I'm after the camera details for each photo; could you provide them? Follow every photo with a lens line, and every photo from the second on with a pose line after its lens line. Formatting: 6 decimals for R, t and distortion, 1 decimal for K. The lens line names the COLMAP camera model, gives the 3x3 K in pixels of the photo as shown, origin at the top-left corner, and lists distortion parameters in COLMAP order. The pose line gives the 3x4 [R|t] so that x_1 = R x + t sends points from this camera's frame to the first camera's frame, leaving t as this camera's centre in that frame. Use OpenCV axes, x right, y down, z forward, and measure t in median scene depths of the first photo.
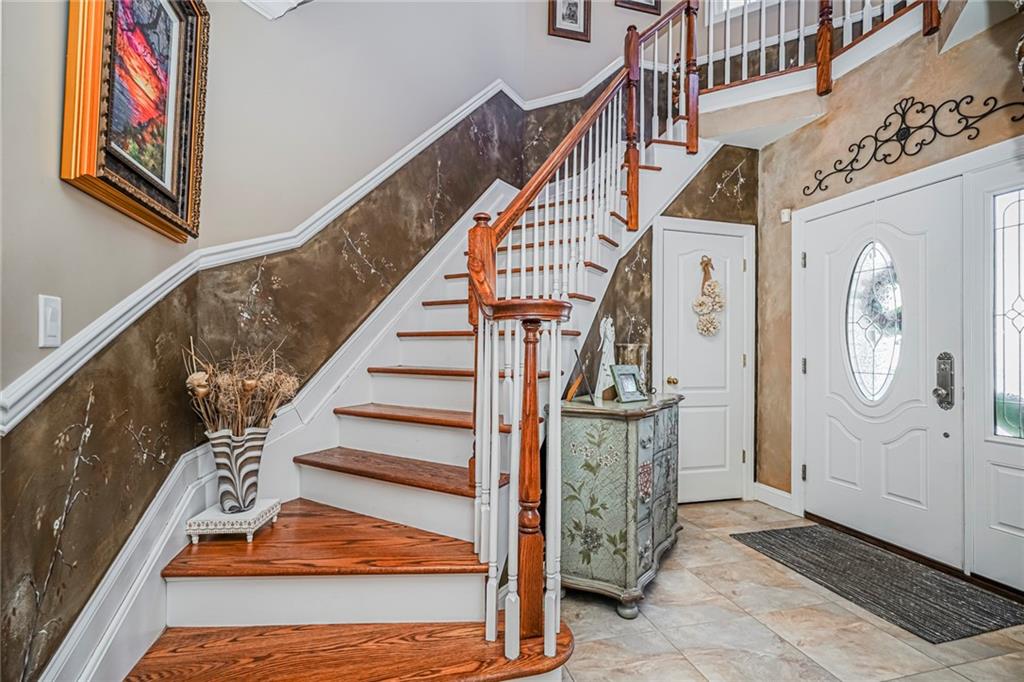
lens RADIAL K [[468.4, 0, 513.4], [0, 468.4, 343.7], [0, 0, 1]] dist [-0.011437, 0.005432]
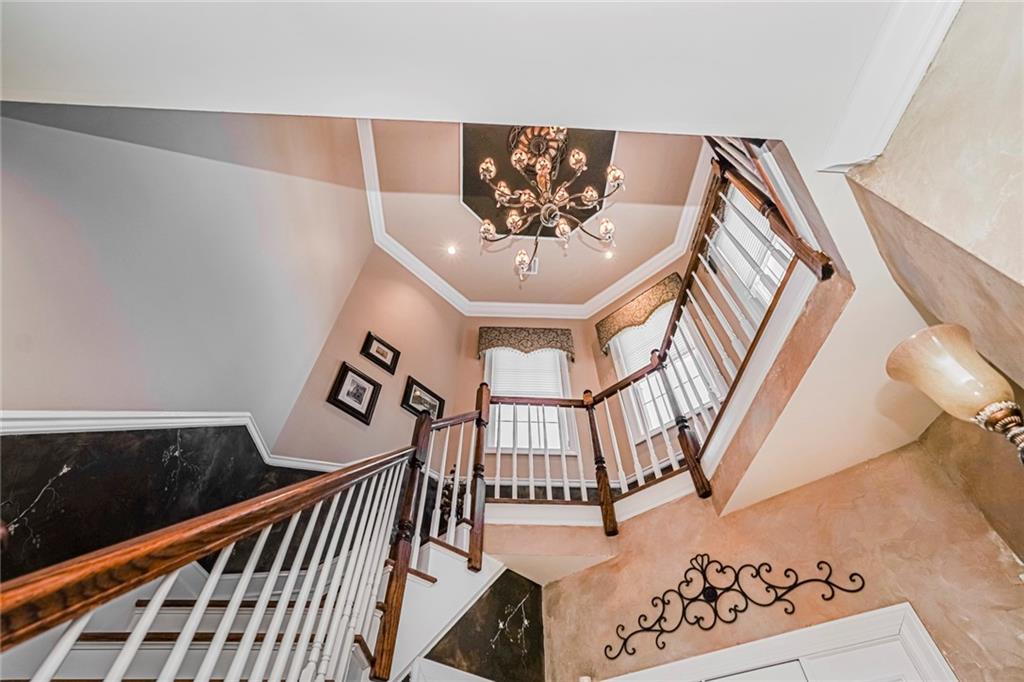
lens RADIAL K [[468.4, 0, 512.8], [0, 468.4, 344.6], [0, 0, 1]] dist [-0.011437, 0.005432]
pose [[0.846304, 0.404130, 0.347056, 0.028834], [0.001201, 0.650055, -0.759886, -0.073975], [-0.532698, 0.643512, 0.549659, 0.333064]]
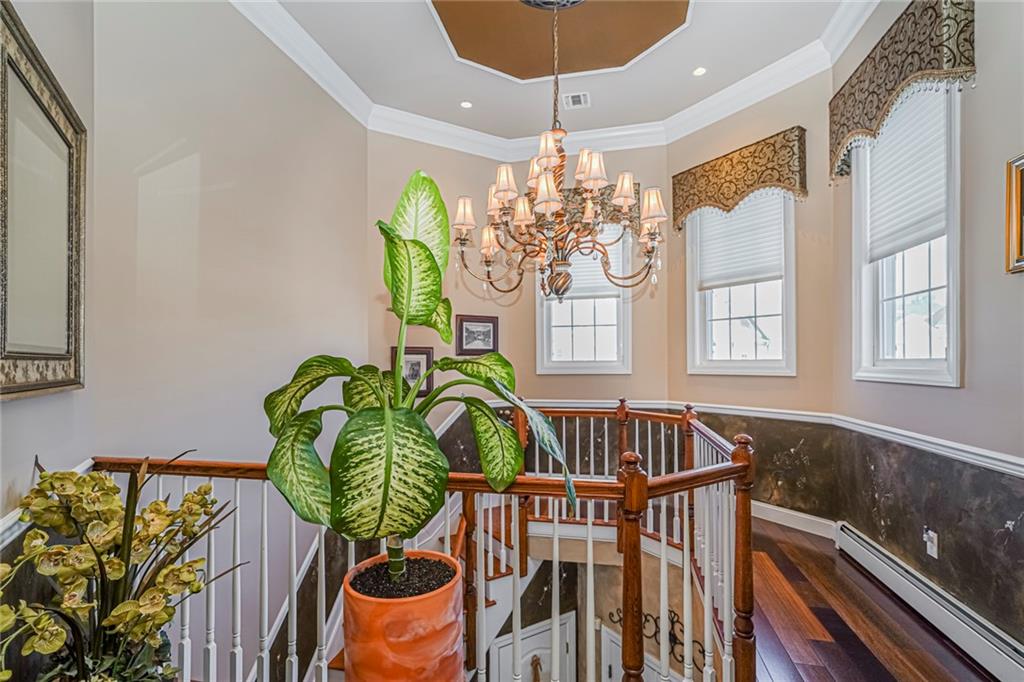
lens RADIAL K [[468.4, 0, 512.4], [0, 468.4, 350.2], [0, 0, 1]] dist [-0.011437, 0.005432]
pose [[0.957872, -0.021251, 0.286408, 0.046926], [0.015662, 0.999640, 0.021791, -1.021540], [-0.286768, -0.016387, 0.957860, -0.076859]]
